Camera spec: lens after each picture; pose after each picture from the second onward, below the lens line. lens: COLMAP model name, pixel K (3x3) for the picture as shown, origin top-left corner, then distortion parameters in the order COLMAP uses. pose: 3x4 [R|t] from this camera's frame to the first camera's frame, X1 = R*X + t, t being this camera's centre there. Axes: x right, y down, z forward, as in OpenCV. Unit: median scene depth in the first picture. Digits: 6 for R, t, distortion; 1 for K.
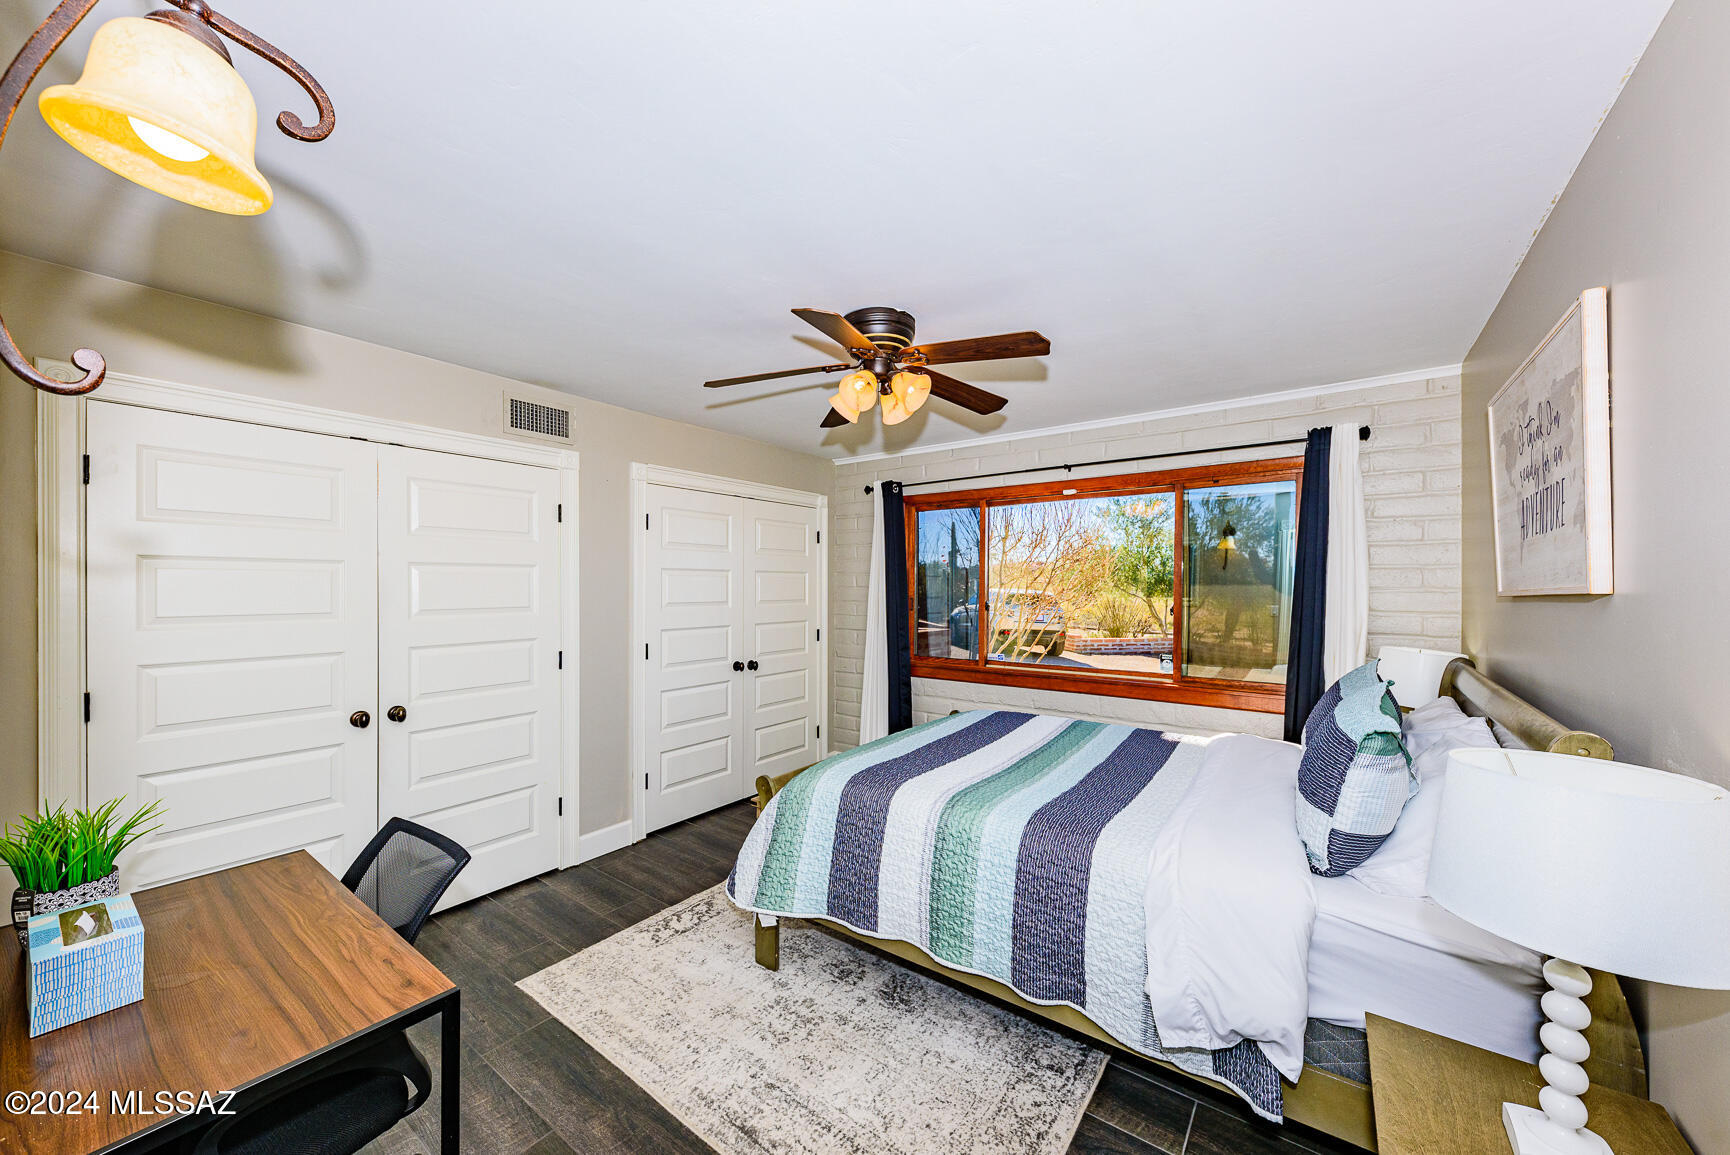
lens RADIAL K [[646.9, 0, 878.4], [0, 646.9, 568.6], [0, 0, 1]] dist [0.000959, -0.000002]
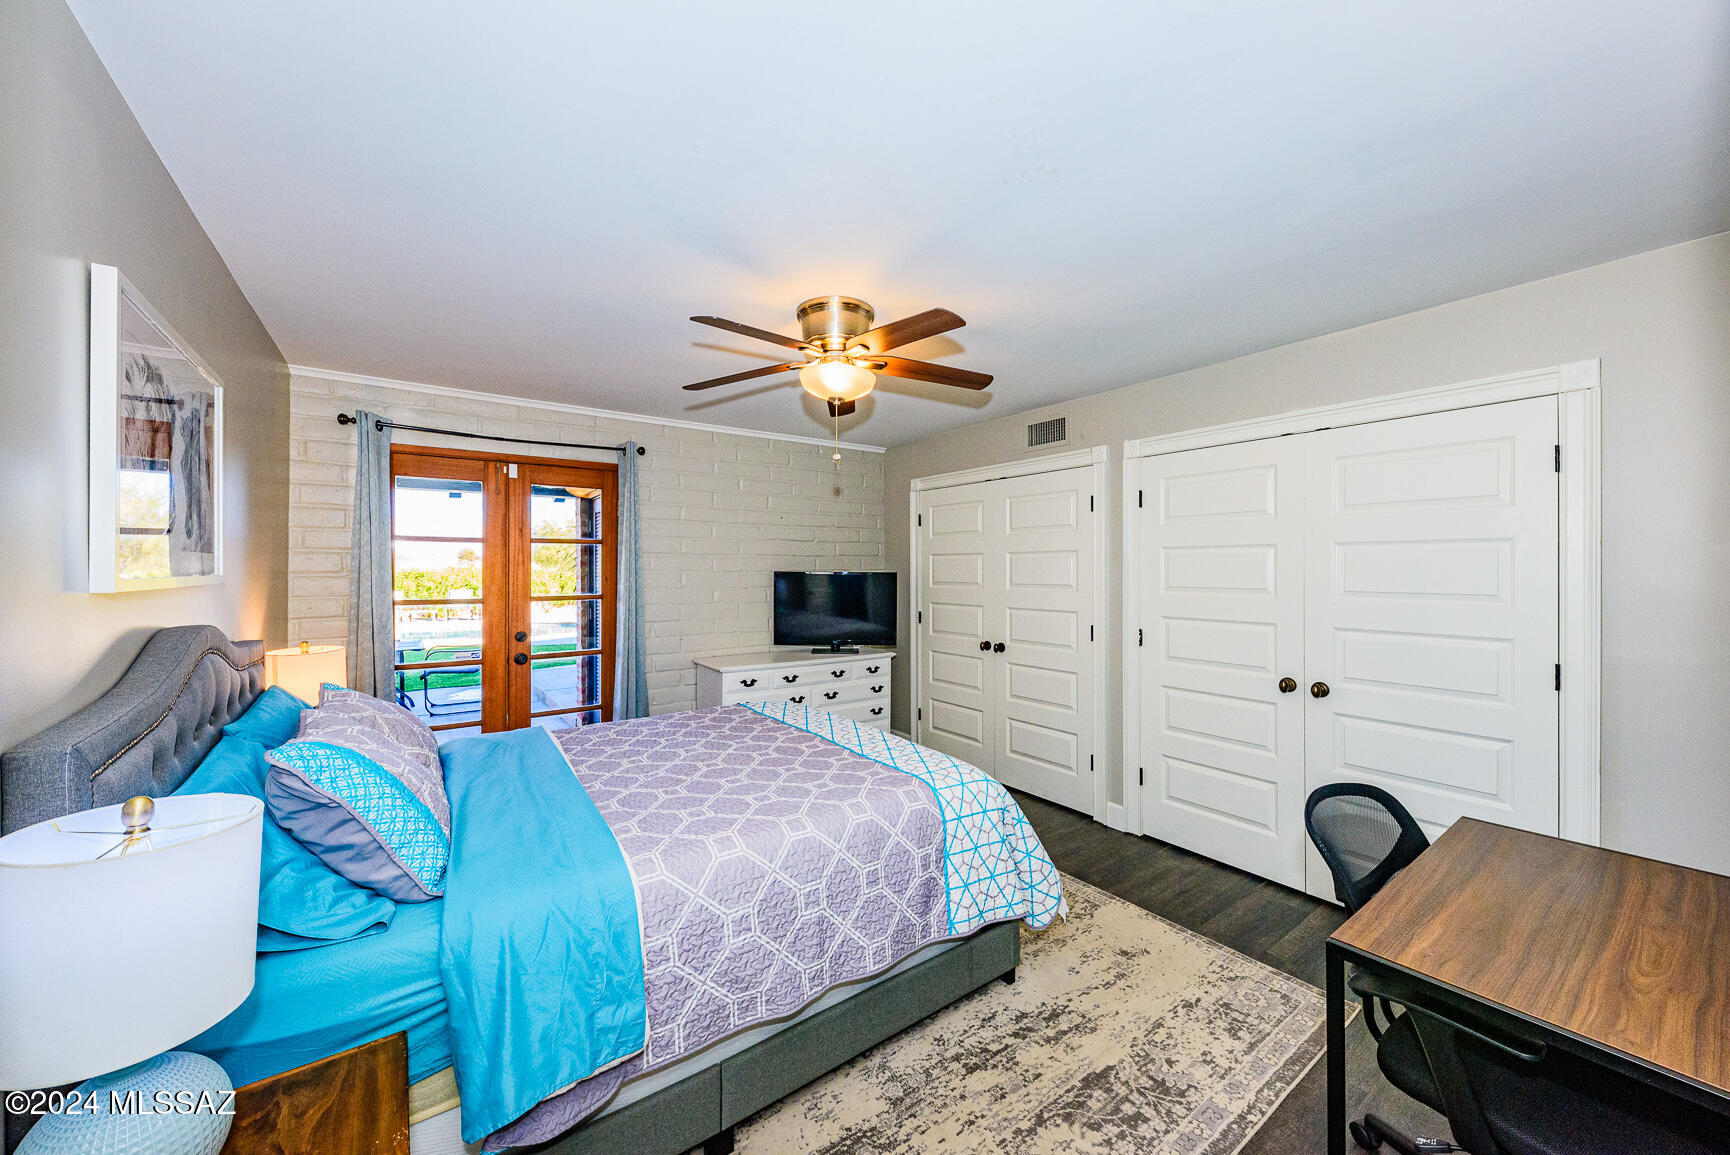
lens RADIAL K [[646.9, 0, 878.4], [0, 646.9, 568.6], [0, 0, 1]] dist [0.000959, -0.000002]
pose [[-0.324011, 0.001381, -0.946052, 0.776594], [0.023659, 0.999698, -0.006644, 0.033025], [0.945757, -0.024535, -0.323946, 1.150107]]
